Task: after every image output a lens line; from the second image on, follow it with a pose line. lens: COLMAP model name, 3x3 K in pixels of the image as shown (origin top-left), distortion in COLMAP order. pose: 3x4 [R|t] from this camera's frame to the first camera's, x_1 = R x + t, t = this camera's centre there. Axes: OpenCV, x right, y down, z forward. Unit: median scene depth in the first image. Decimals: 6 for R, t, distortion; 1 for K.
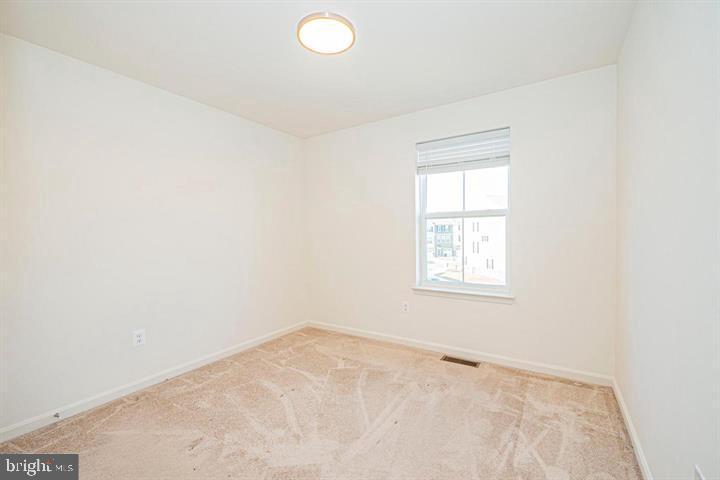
lens RADIAL K [[307.3, 0, 361.0], [0, 307.3, 238.2], [0, 0, 1]] dist [-0.016602, 0.000279]
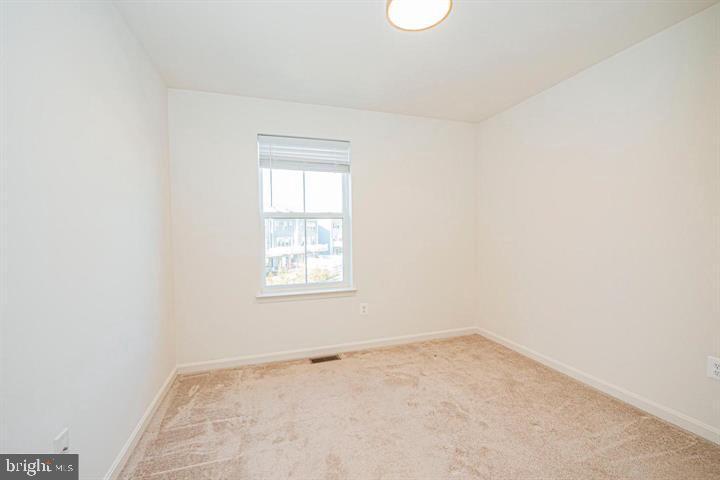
lens RADIAL K [[307.3, 0, 360.6], [0, 307.3, 239.4], [0, 0, 1]] dist [-0.016602, 0.000279]
pose [[0.633258, -0.011809, 0.773851, -0.603059], [0.017396, 0.999848, 0.001022, 0.004543], [-0.773746, 0.012815, 0.633367, 0.393150]]
